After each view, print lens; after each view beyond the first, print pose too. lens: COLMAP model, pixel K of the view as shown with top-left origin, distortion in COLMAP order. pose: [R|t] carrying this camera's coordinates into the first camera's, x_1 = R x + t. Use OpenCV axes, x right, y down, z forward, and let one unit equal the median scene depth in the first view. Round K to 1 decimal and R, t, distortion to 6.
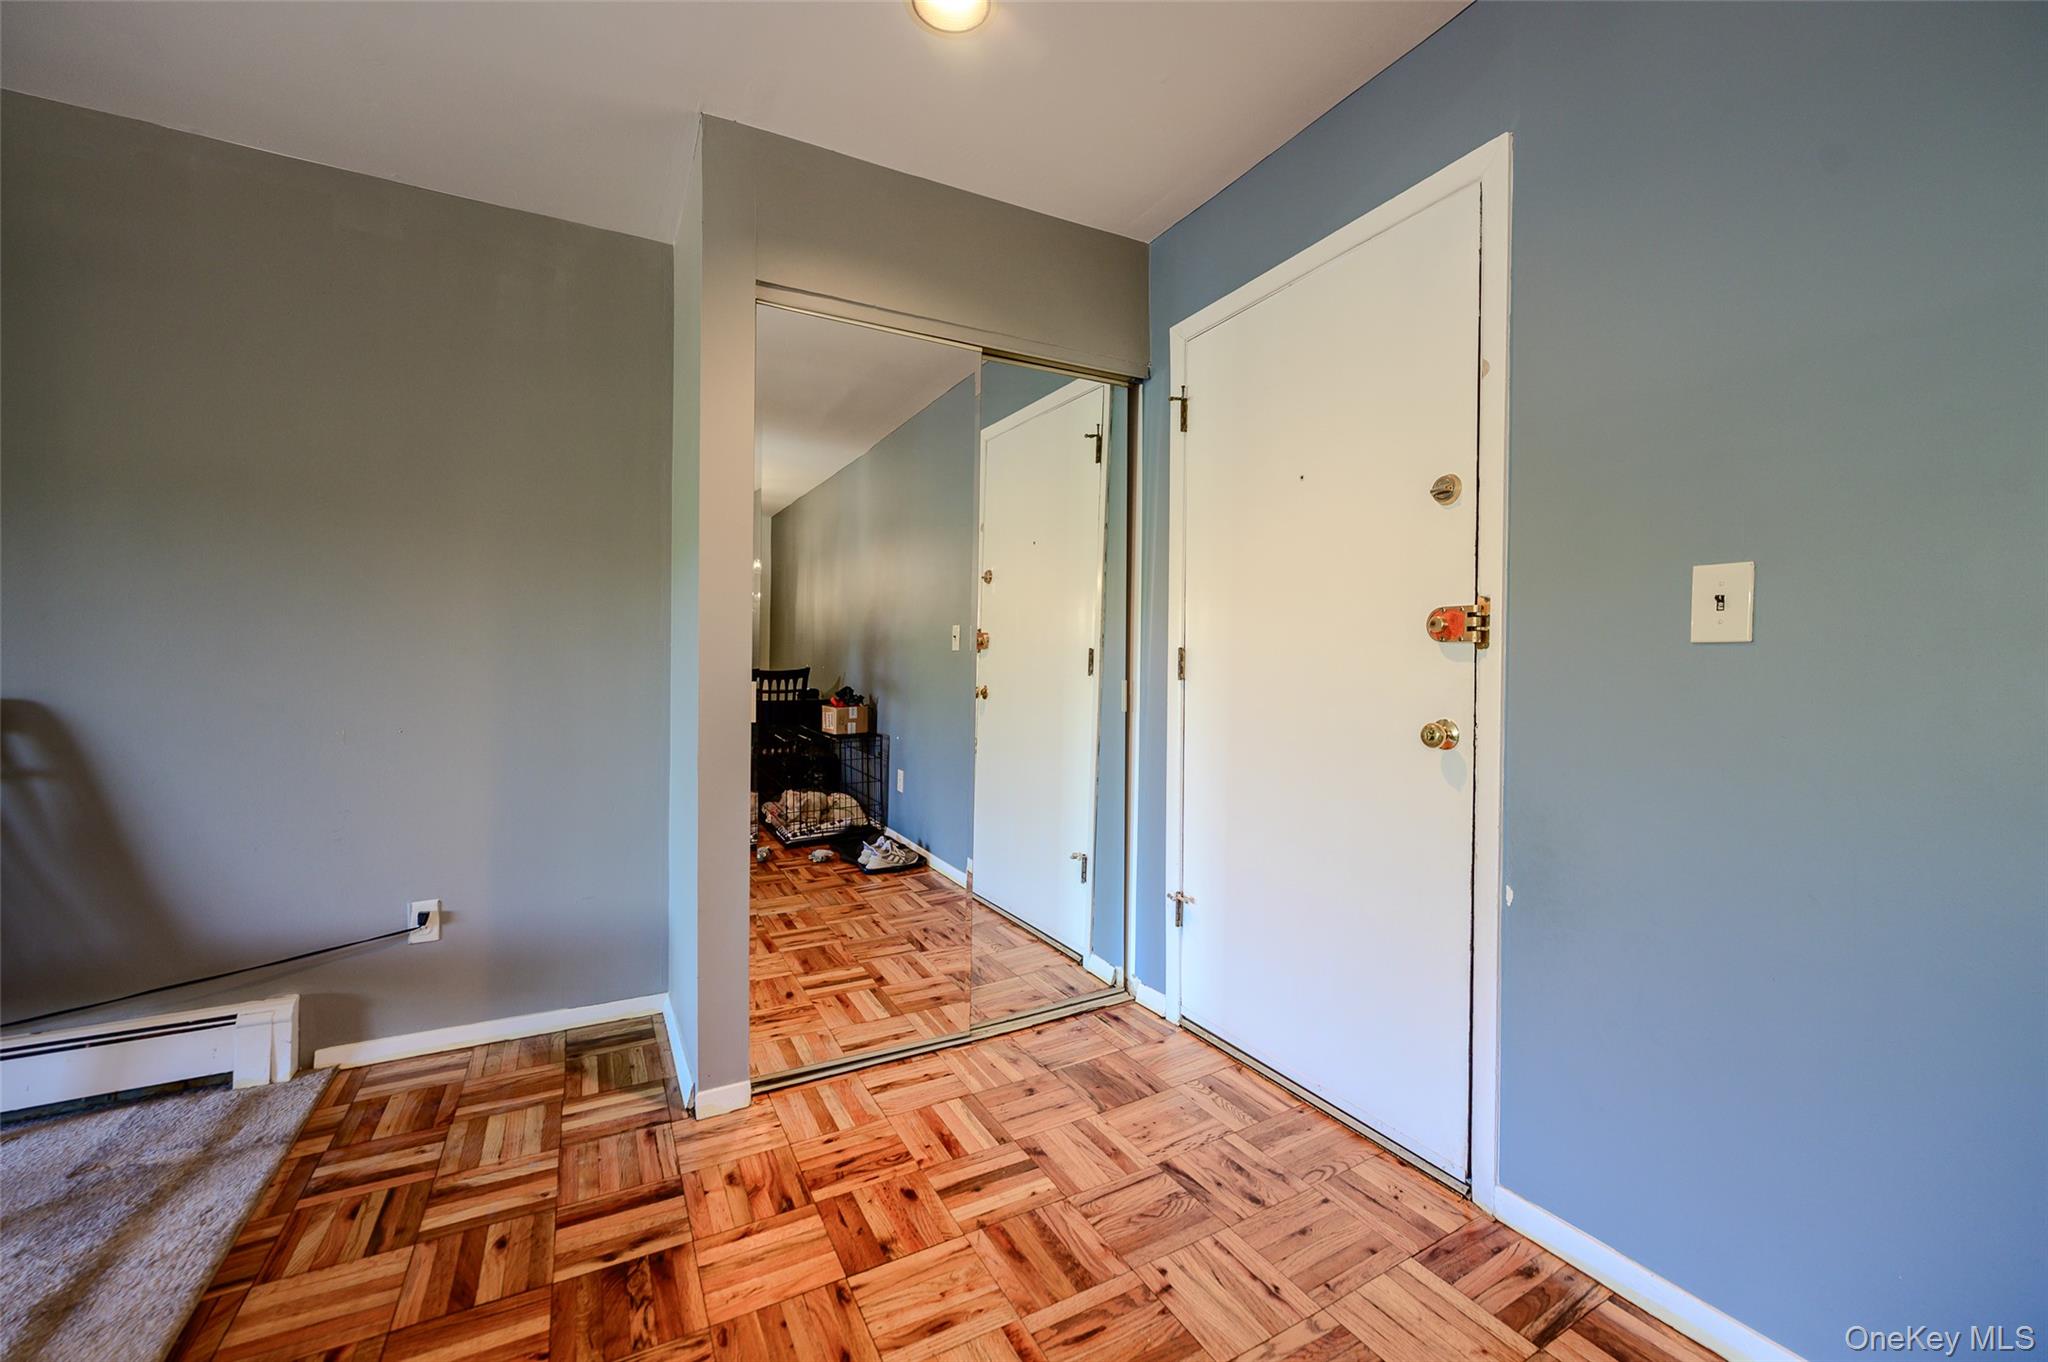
lens RADIAL K [[809.3, 0, 1023.7], [0, 809.3, 677.9], [0, 0, 1]] dist [0.001011, 0.000190]
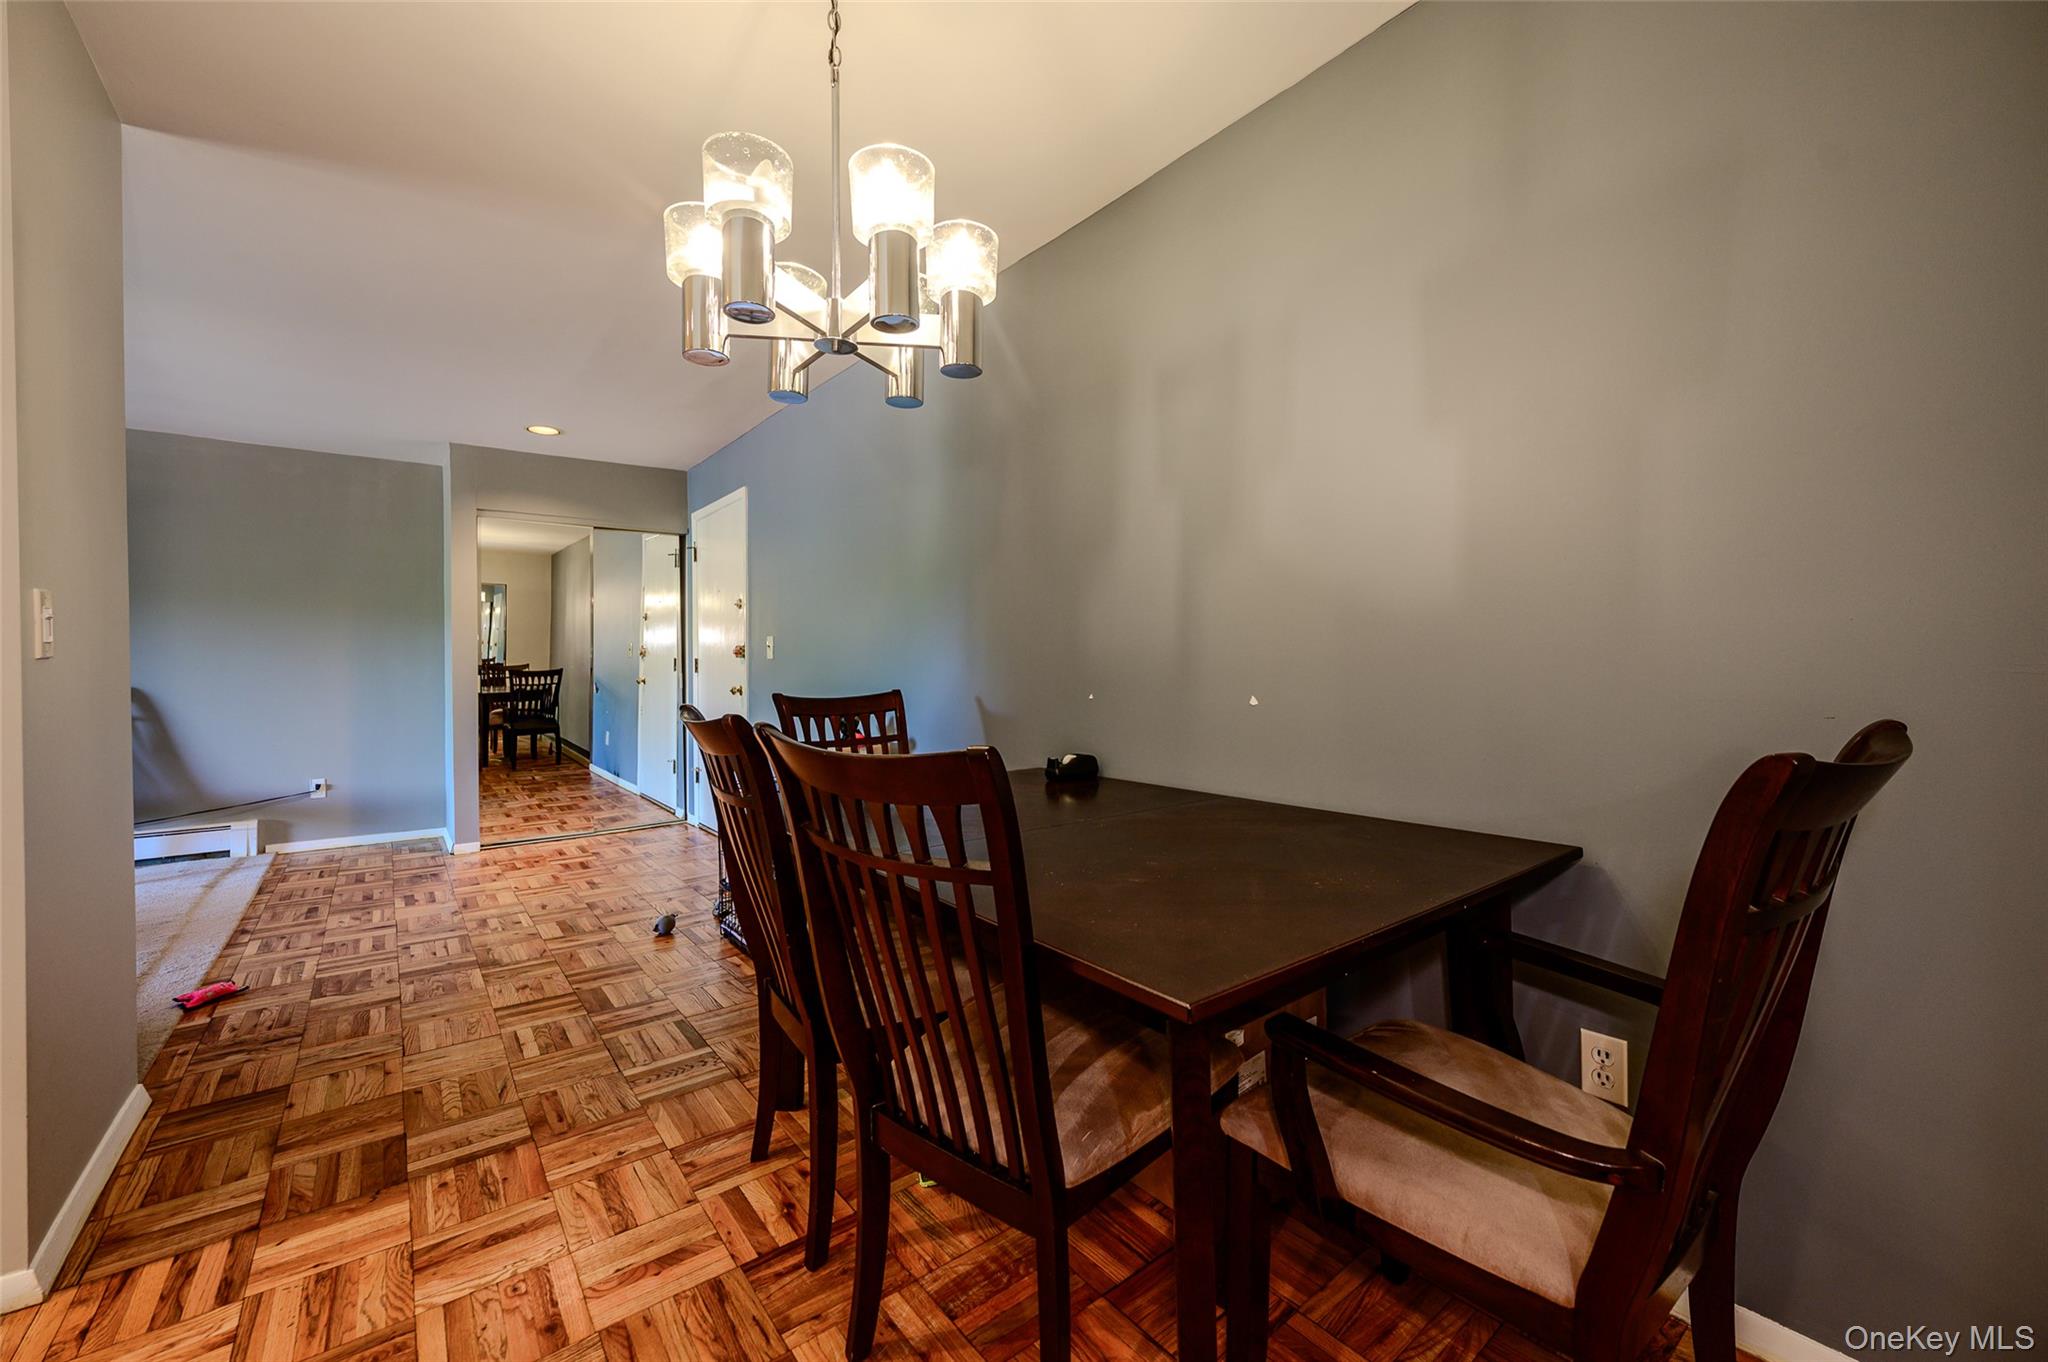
lens RADIAL K [[809.3, 0, 1031.0], [0, 809.3, 676.0], [0, 0, 1]] dist [0.001011, 0.000190]
pose [[0.983518, -0.012523, 0.180375, 0.780339], [0.011788, 0.999917, 0.005145, 0.008771], [-0.180425, -0.002934, 0.983584, -1.535357]]
